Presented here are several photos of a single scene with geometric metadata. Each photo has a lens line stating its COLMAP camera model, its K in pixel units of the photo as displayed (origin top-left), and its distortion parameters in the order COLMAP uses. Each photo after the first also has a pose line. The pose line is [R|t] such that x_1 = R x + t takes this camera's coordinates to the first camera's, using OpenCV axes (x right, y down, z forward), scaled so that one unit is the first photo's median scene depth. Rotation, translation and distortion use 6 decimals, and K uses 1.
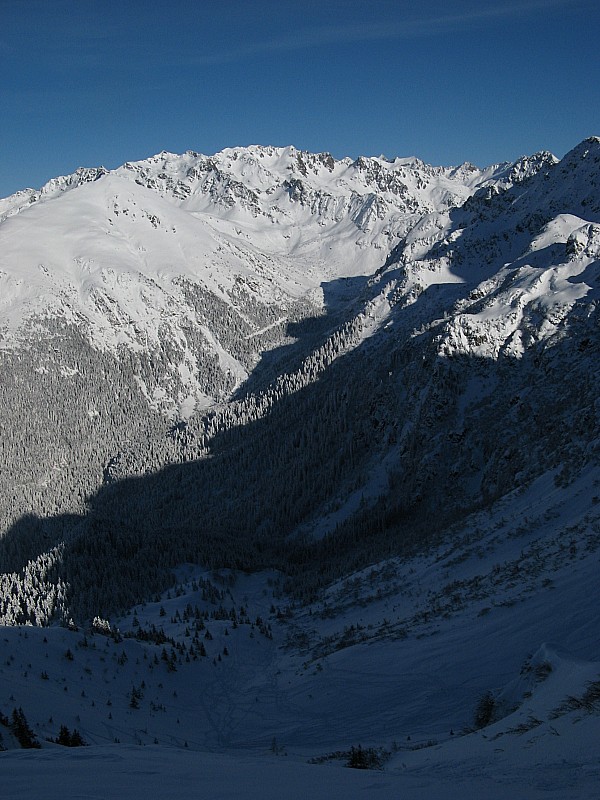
lens RADIAL K [[821.7, 0, 300.0], [0, 821.7, 400.0], [0, 0, 1]] dist [-0.198451, 0.184434]
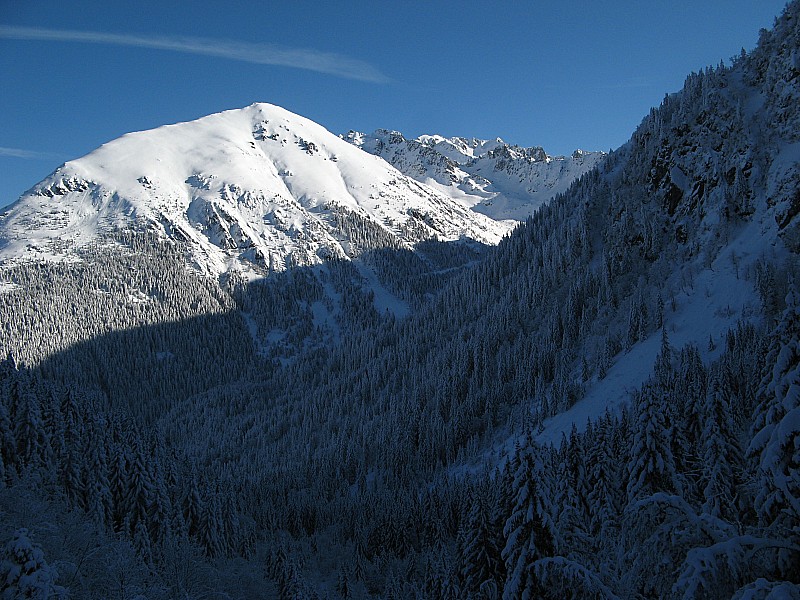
lens RADIAL K [[821.7, 0, 400.0], [0, 821.7, 300.0], [0, 0, 1]] dist [-0.198451, 0.184434]
pose [[0.990897, 0.011656, -0.134118, 0.011631], [-0.037409, 0.980848, -0.191149, 0.079123], [0.129322, 0.194426, 0.972355, 0.356977]]
